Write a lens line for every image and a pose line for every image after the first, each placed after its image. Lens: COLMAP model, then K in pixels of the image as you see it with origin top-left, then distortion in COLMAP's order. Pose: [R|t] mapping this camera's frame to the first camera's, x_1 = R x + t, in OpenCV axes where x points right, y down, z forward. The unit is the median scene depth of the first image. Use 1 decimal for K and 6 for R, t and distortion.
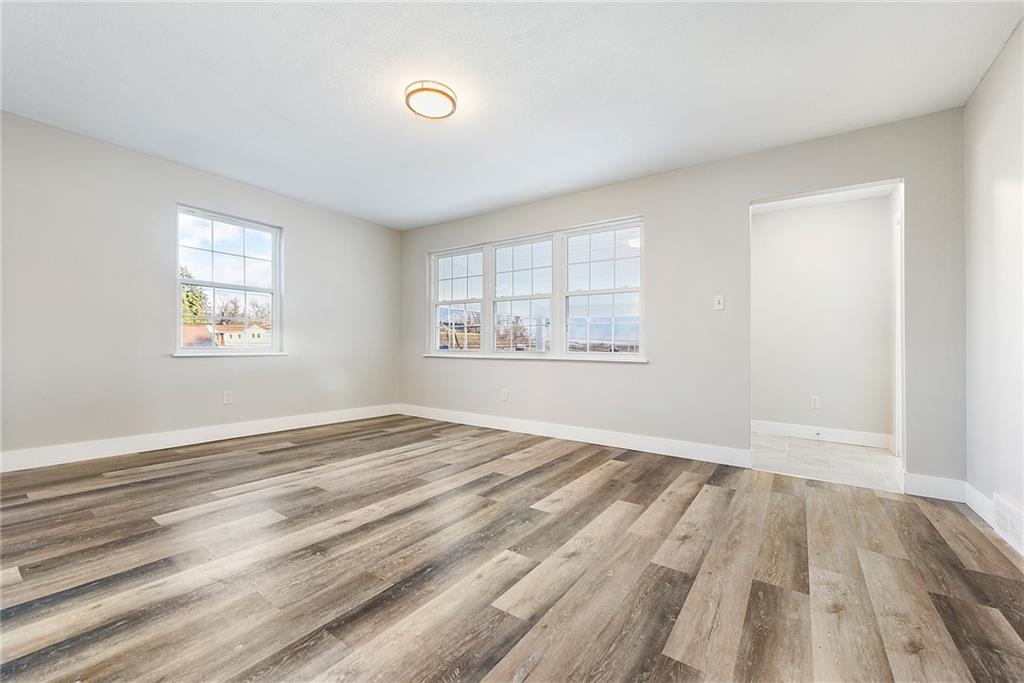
lens RADIAL K [[410.8, 0, 520.6], [0, 410.8, 345.3], [0, 0, 1]] dist [0.000123, 0.000257]
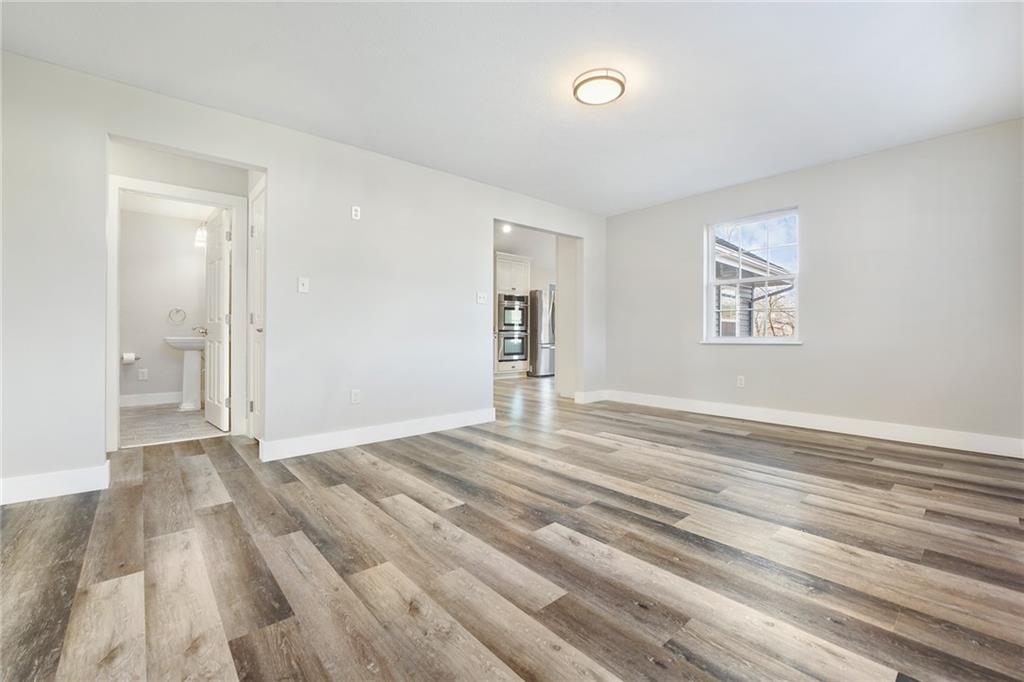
lens RADIAL K [[410.8, 0, 515.5], [0, 410.8, 344.0], [0, 0, 1]] dist [0.000123, 0.000257]
pose [[-0.228107, 0.014373, -0.973530, 0.883064], [0.010126, 0.999872, 0.012389, 0.009470], [0.973583, -0.007032, -0.228223, 1.134897]]
